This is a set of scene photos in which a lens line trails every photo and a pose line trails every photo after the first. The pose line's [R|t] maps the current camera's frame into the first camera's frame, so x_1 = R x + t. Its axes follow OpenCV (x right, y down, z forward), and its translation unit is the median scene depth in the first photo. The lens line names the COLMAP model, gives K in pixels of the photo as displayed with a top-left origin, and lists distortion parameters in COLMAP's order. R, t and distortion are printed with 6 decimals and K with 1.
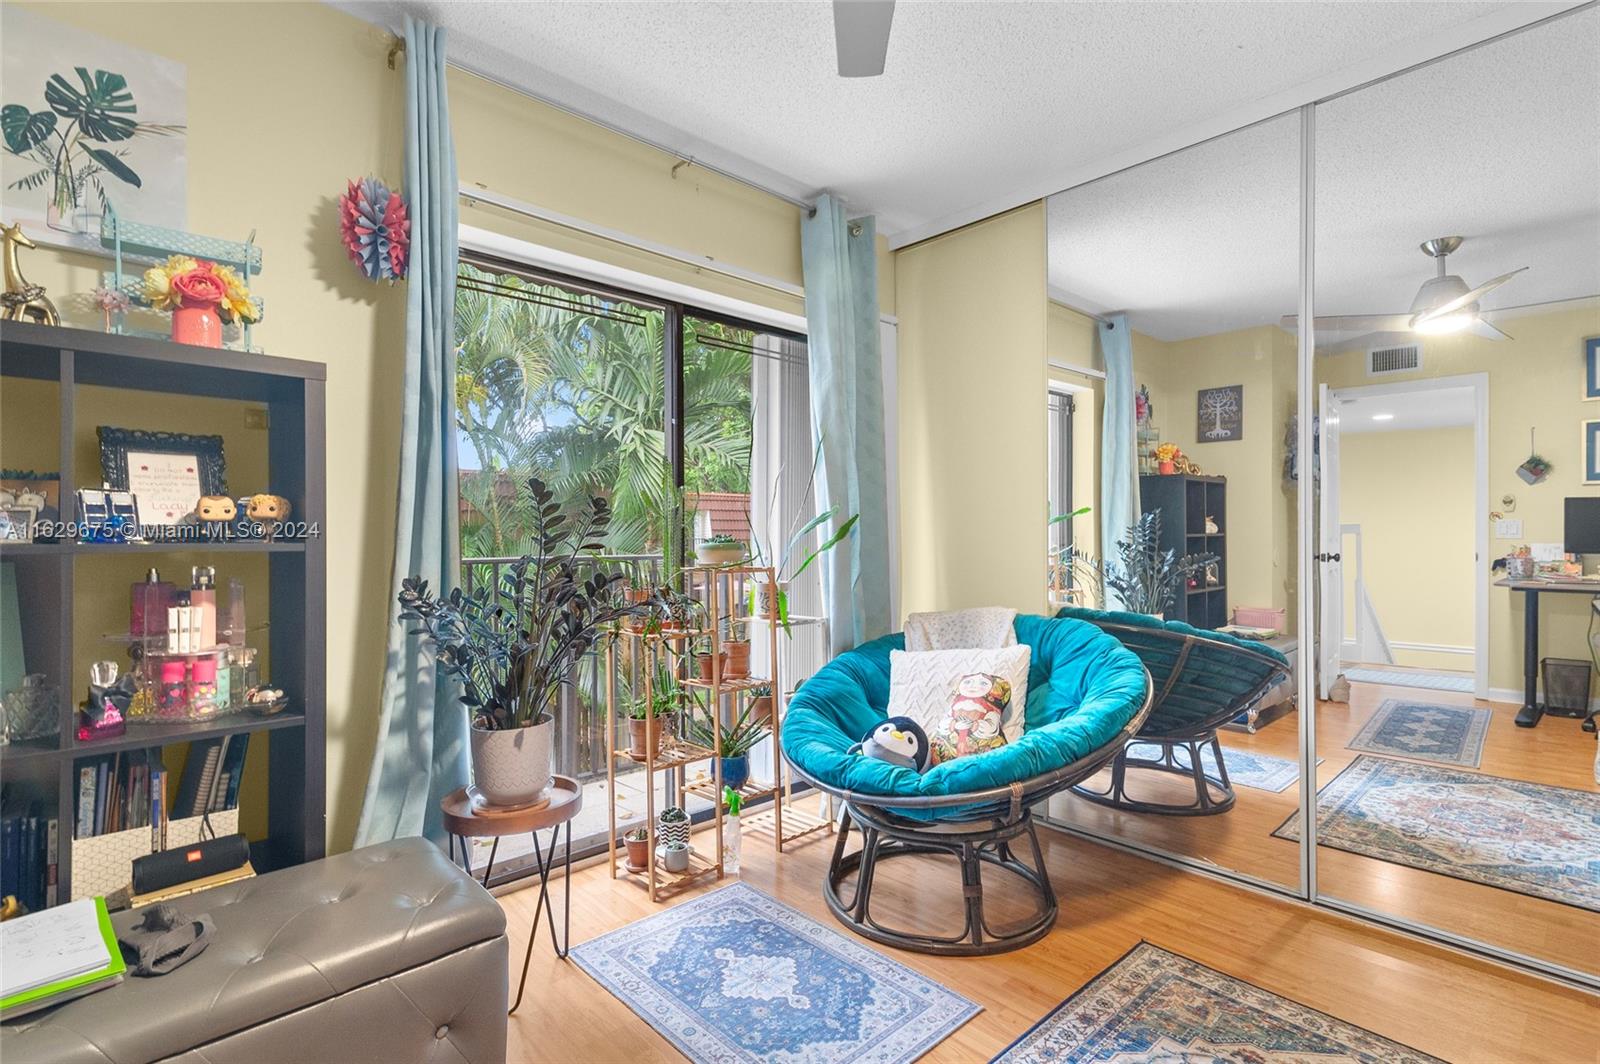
lens RADIAL K [[774.7, 0, 799.1], [0, 774.7, 529.8], [0, 0, 1]] dist [0.015480, 0.000752]
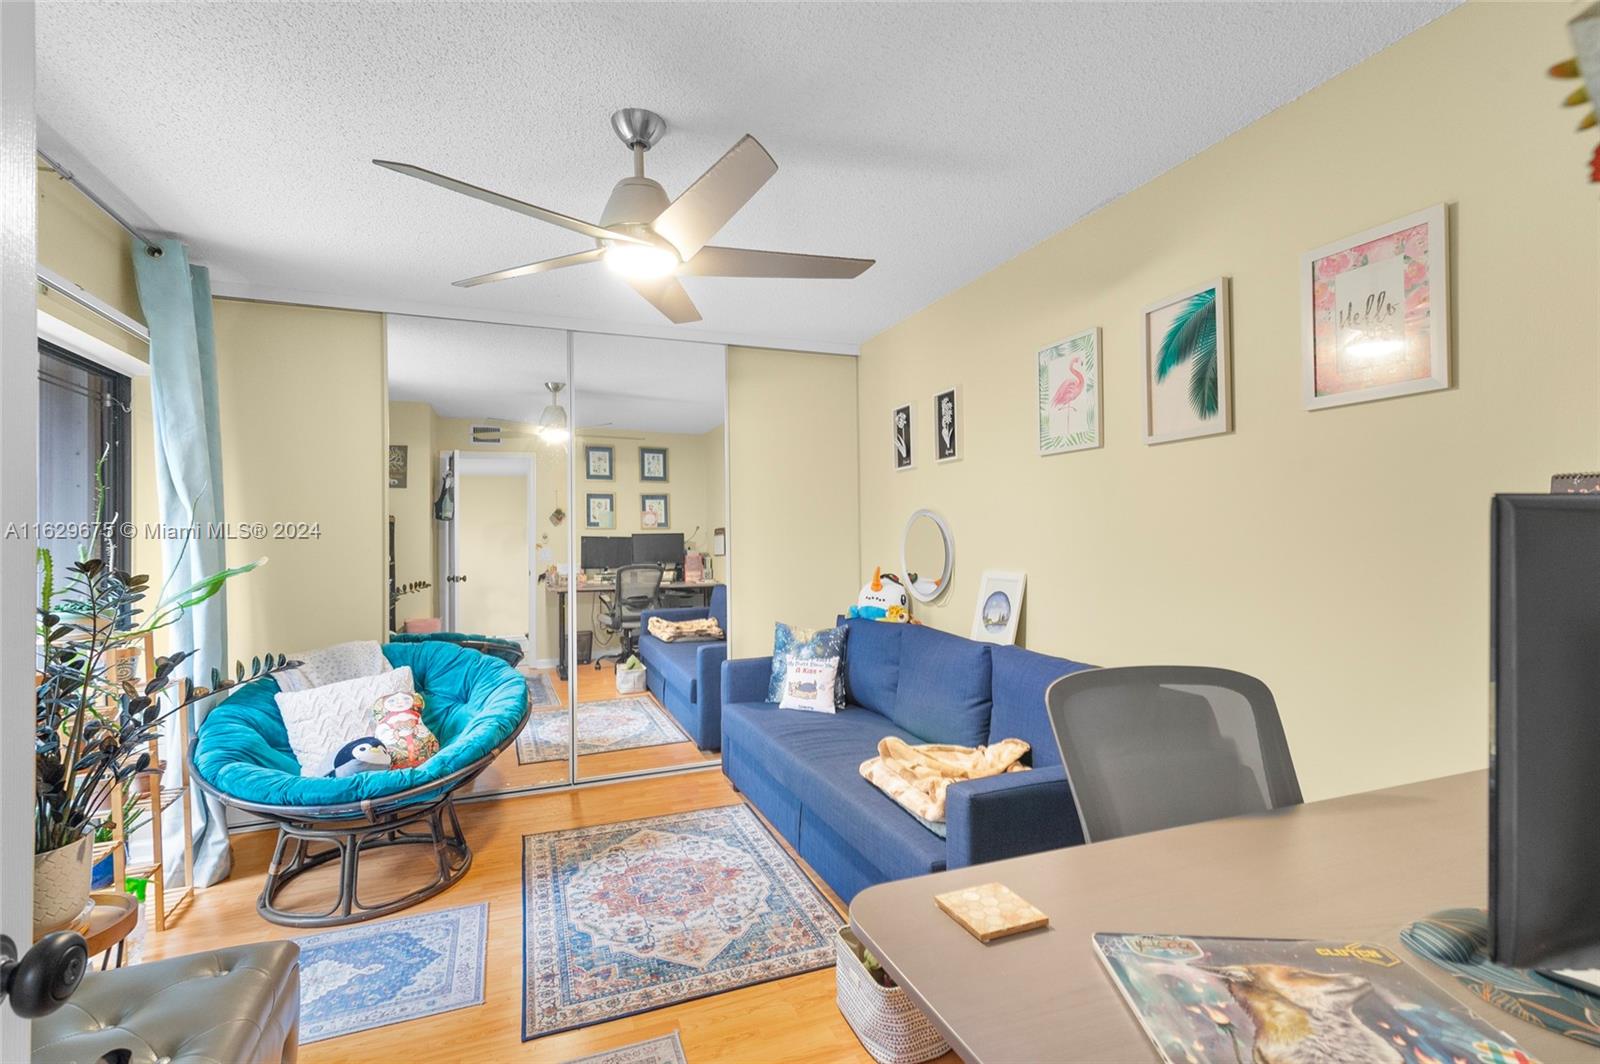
lens RADIAL K [[744.9, 0, 798.5], [0, 744.9, 533.4], [0, 0, 1]] dist [0.016637, -0.002360]
pose [[0.365321, 0.000716, 0.930881, -0.718308], [0.009194, 0.999948, -0.004377, -0.070575], [-0.930836, 0.010158, 0.365296, -0.076086]]
